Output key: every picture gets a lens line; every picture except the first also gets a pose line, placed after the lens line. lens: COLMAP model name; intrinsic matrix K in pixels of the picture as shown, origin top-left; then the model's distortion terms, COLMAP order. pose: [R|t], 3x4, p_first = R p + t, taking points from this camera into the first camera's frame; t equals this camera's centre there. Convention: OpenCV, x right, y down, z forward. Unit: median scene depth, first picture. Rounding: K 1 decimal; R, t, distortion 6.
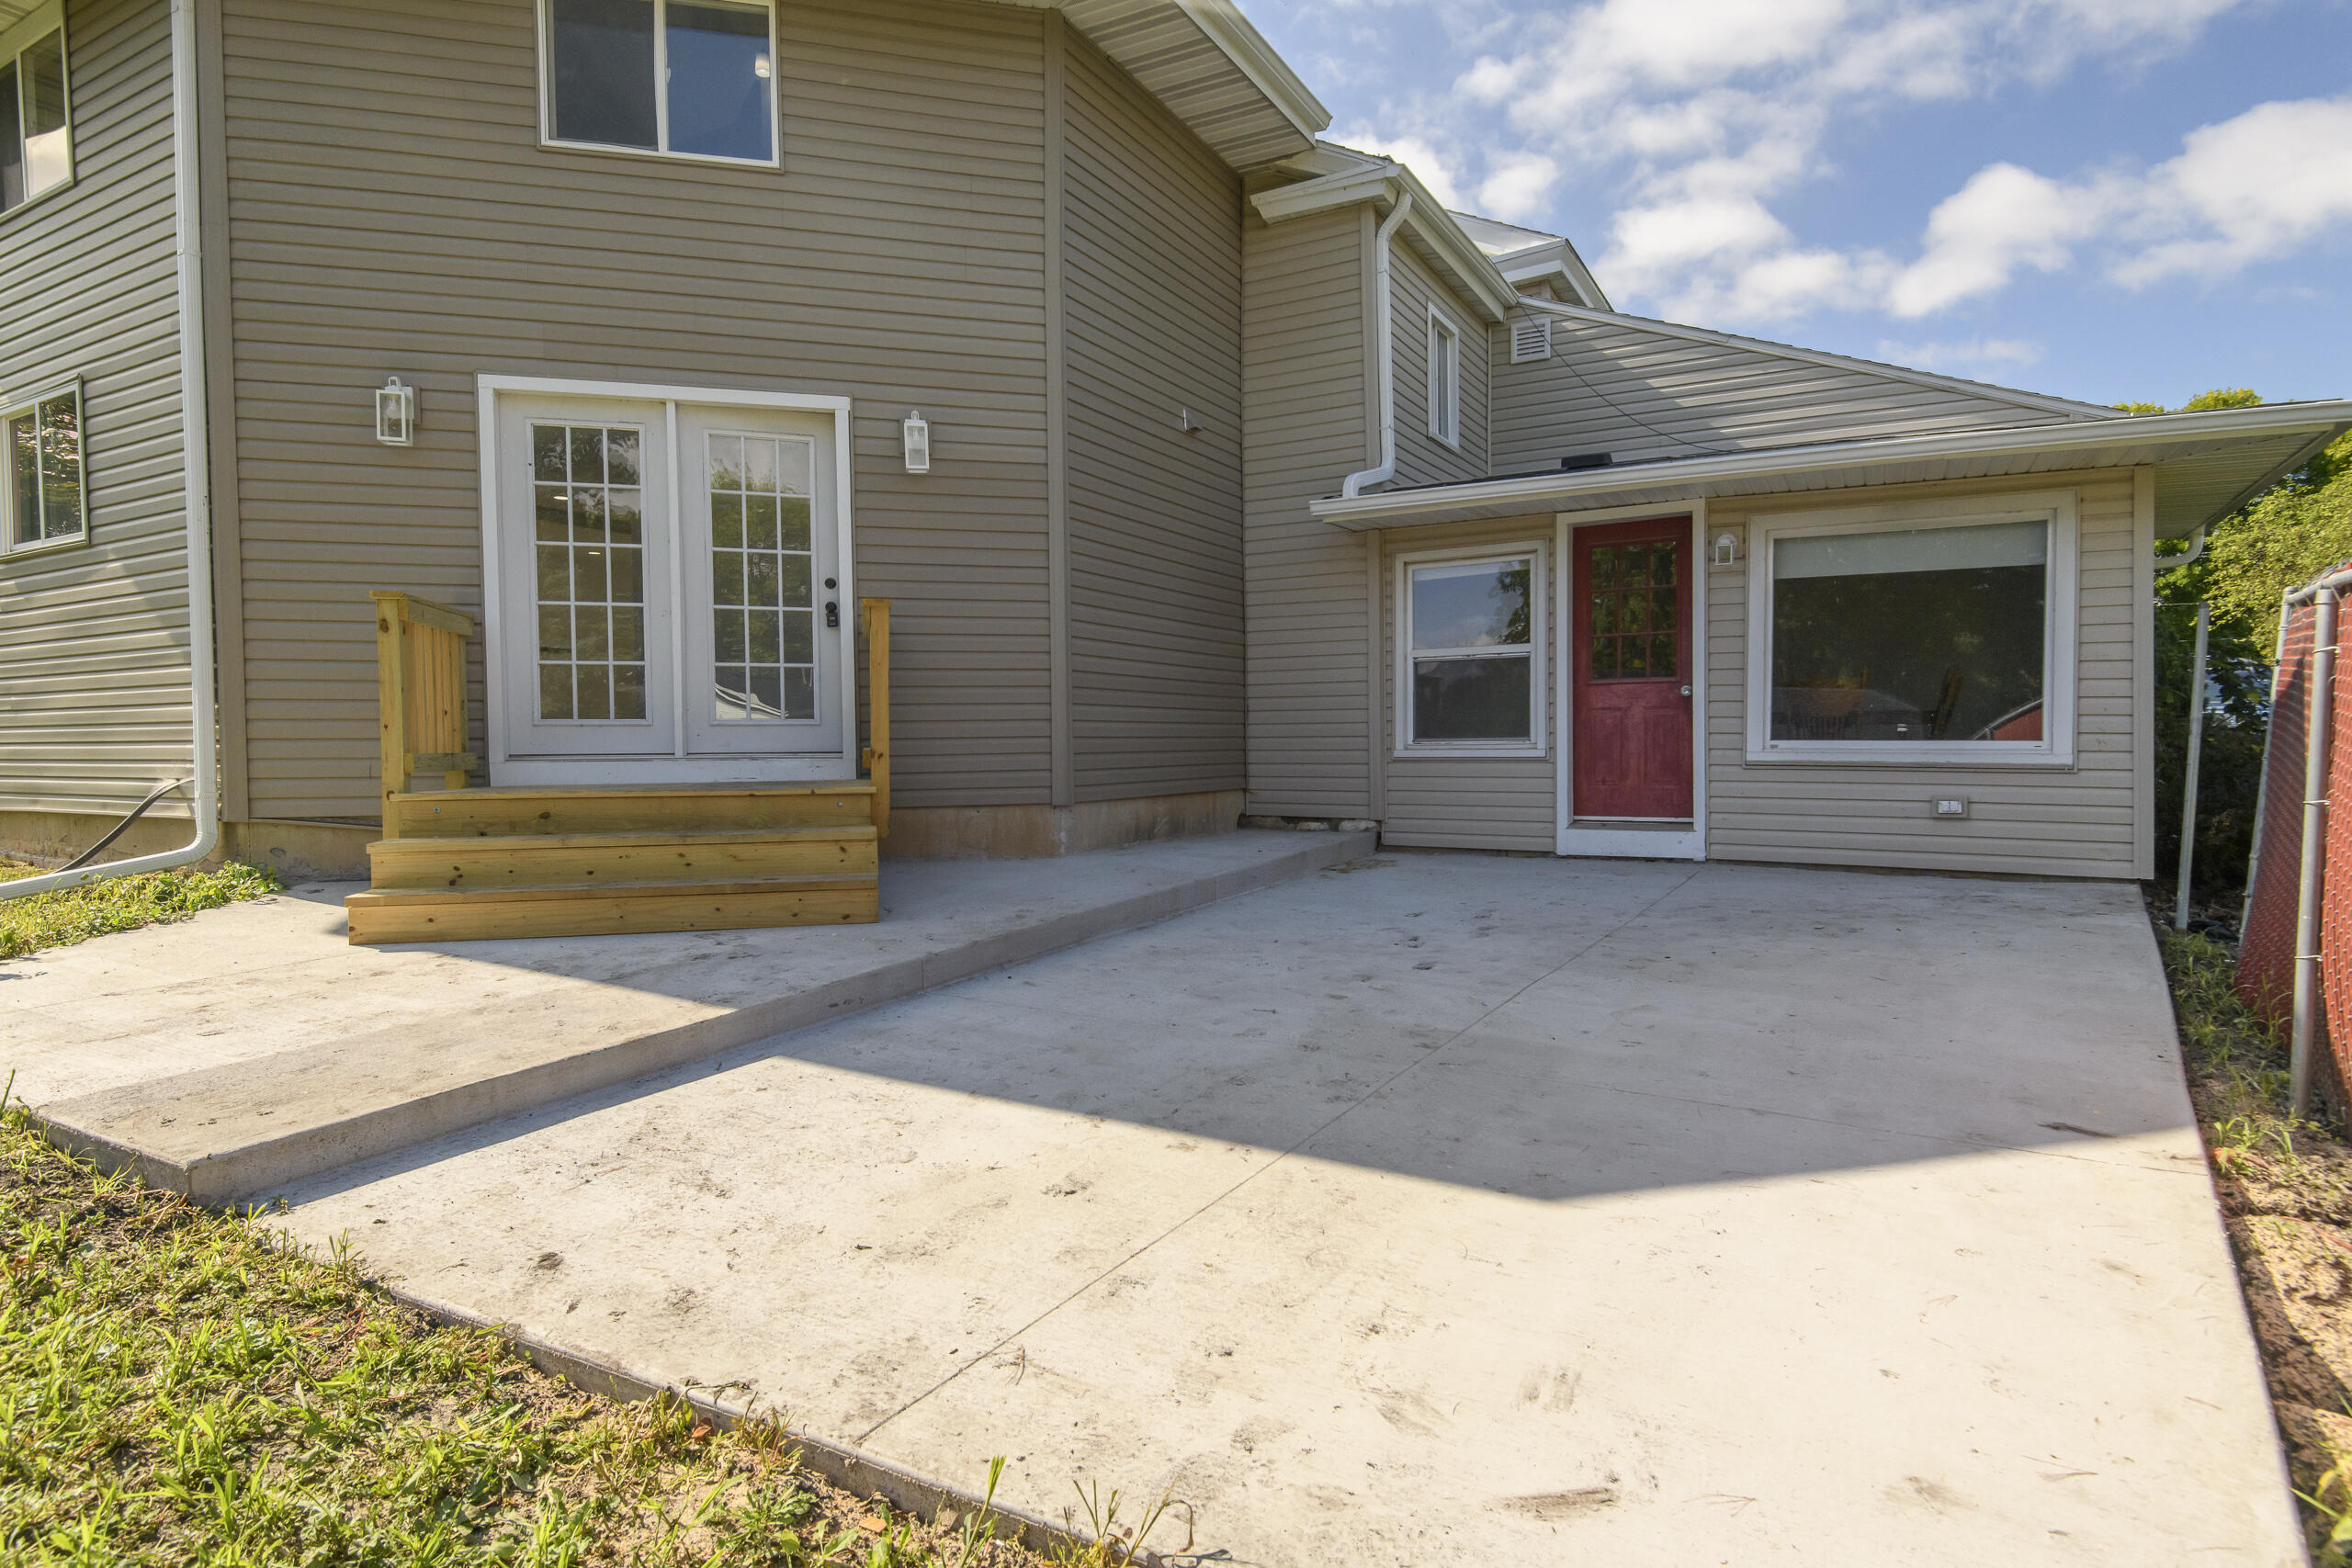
lens RADIAL K [[1268.2, 0, 1177.2], [0, 1268.2, 748.4], [0, 0, 1]] dist [0.002655, 0.000315]
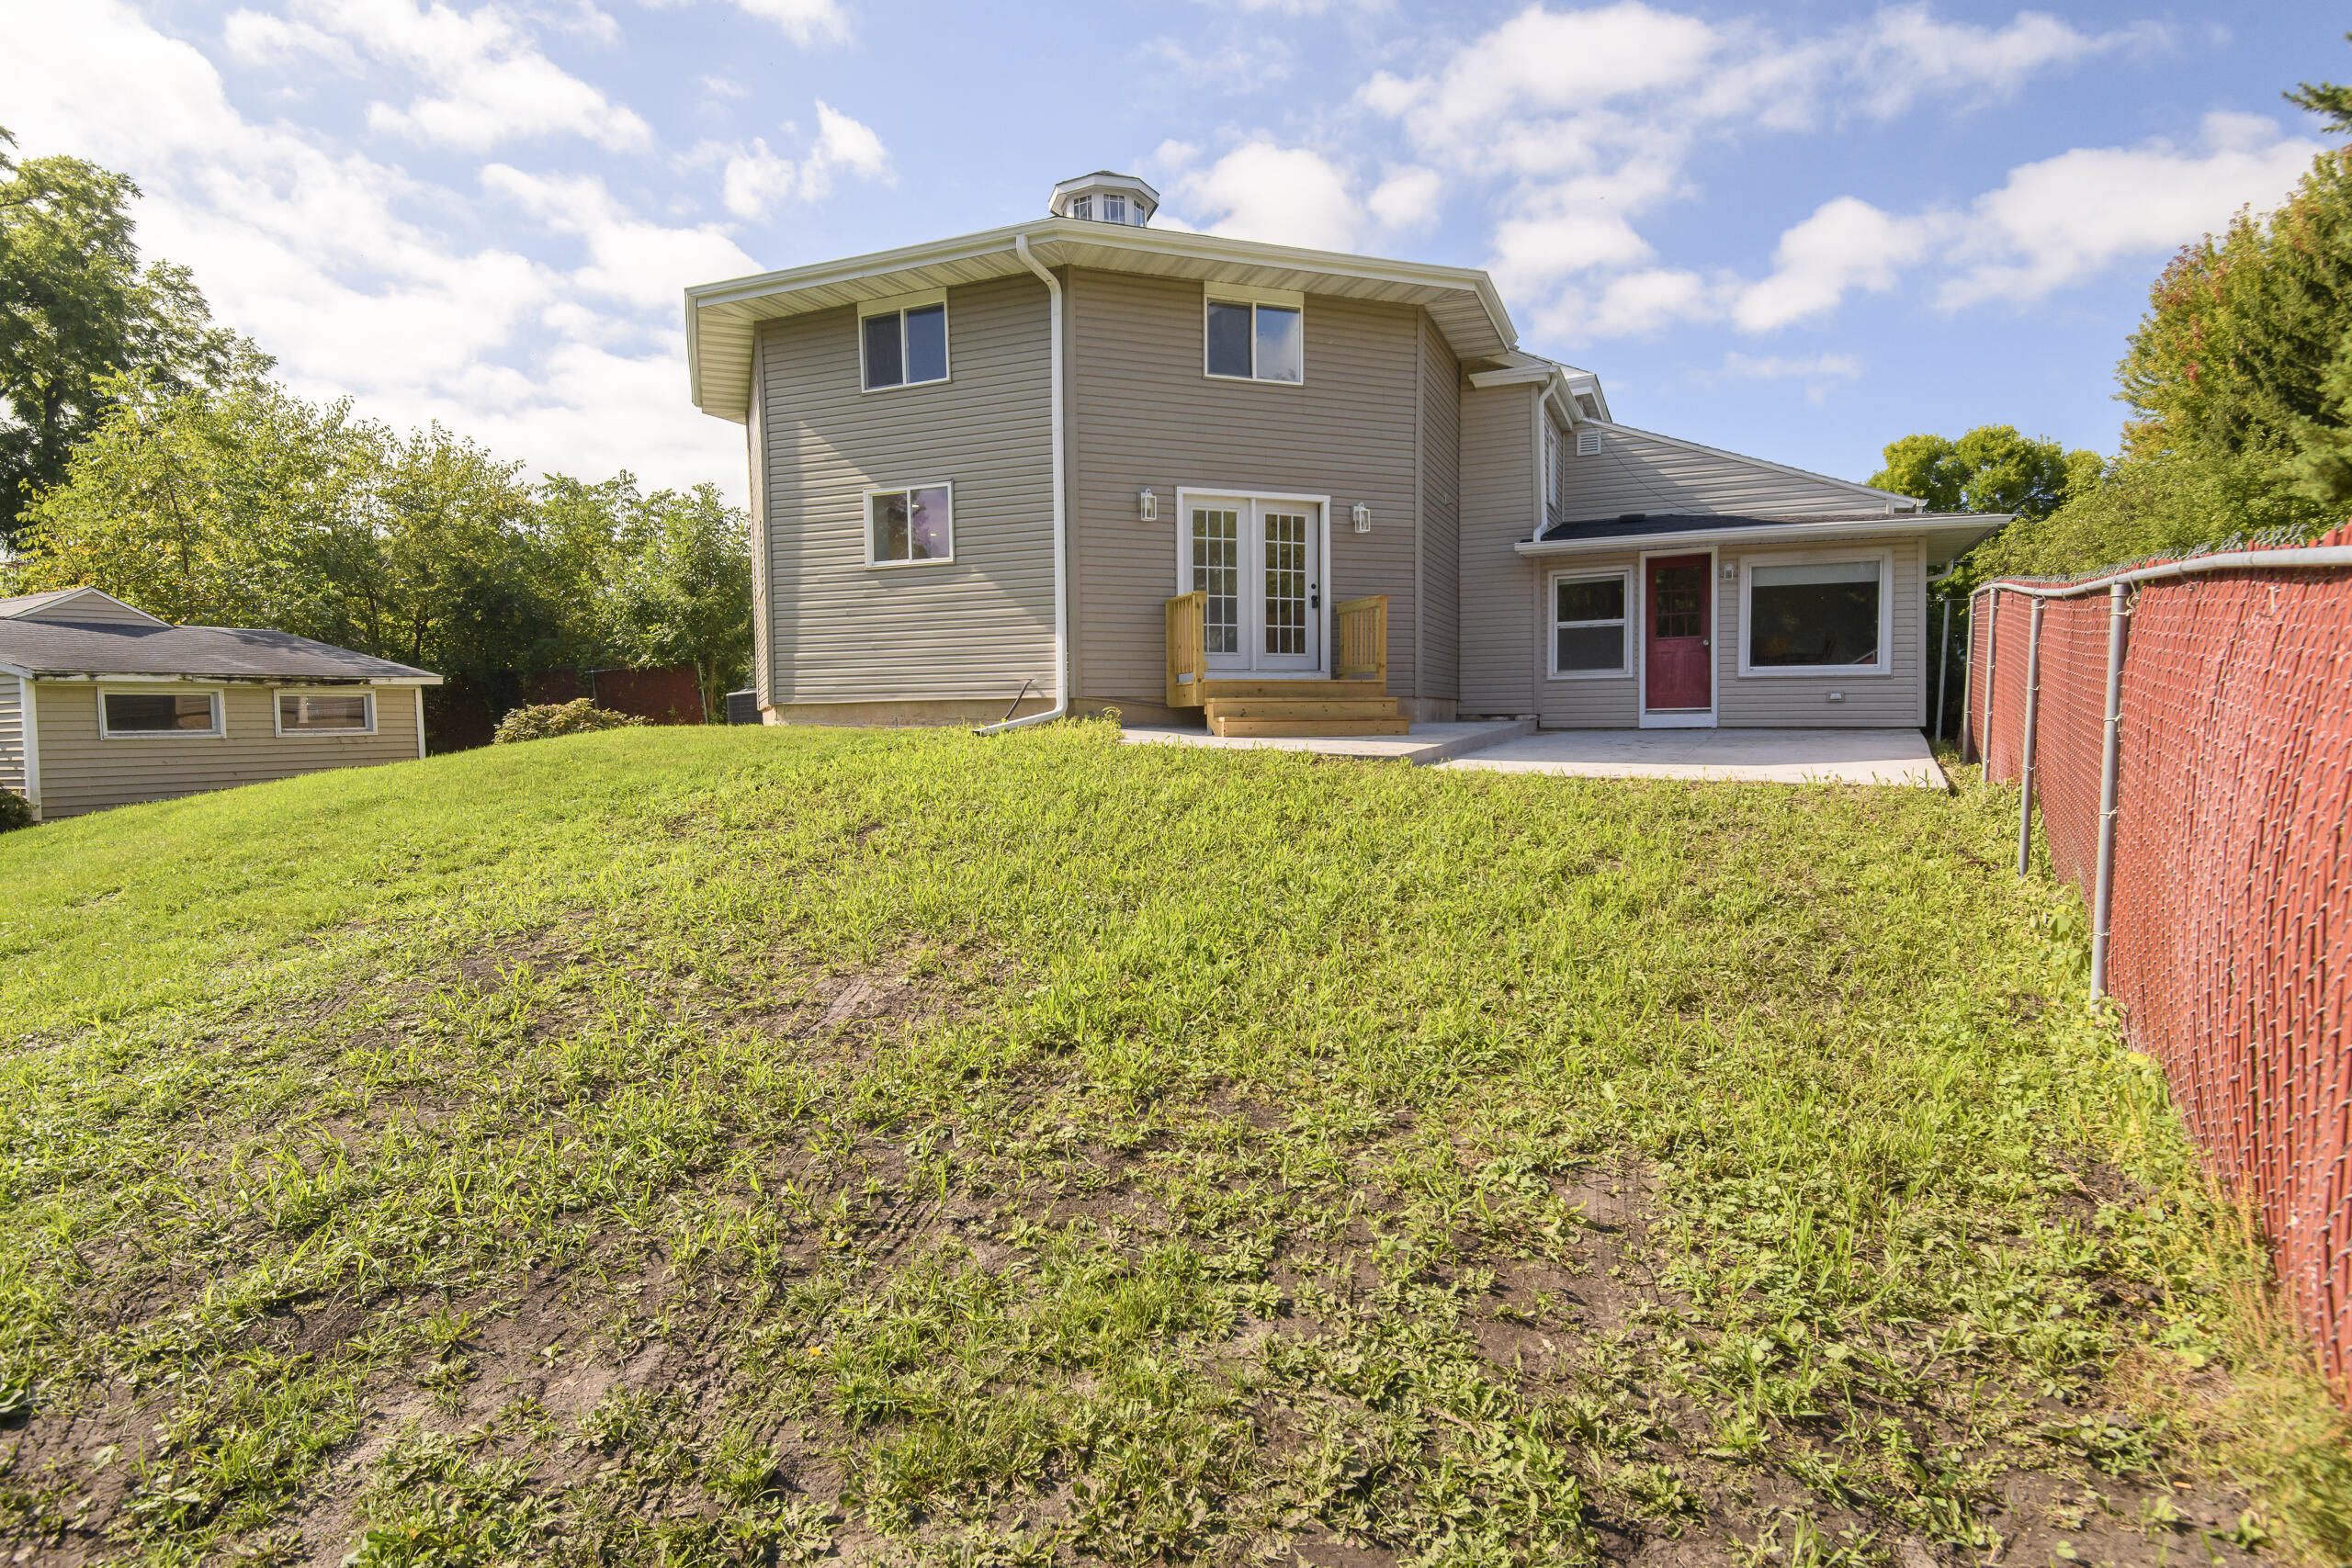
lens RADIAL K [[1249.8, 0, 1176.0], [0, 1249.8, 784.0], [0, 0, 1]] dist [0.036671, 0.000354]
pose [[0.994790, -0.005453, 0.101799, -0.592084], [0.001283, 0.999159, 0.040982, 0.087924], [-0.101936, -0.040638, 0.993961, -0.832841]]
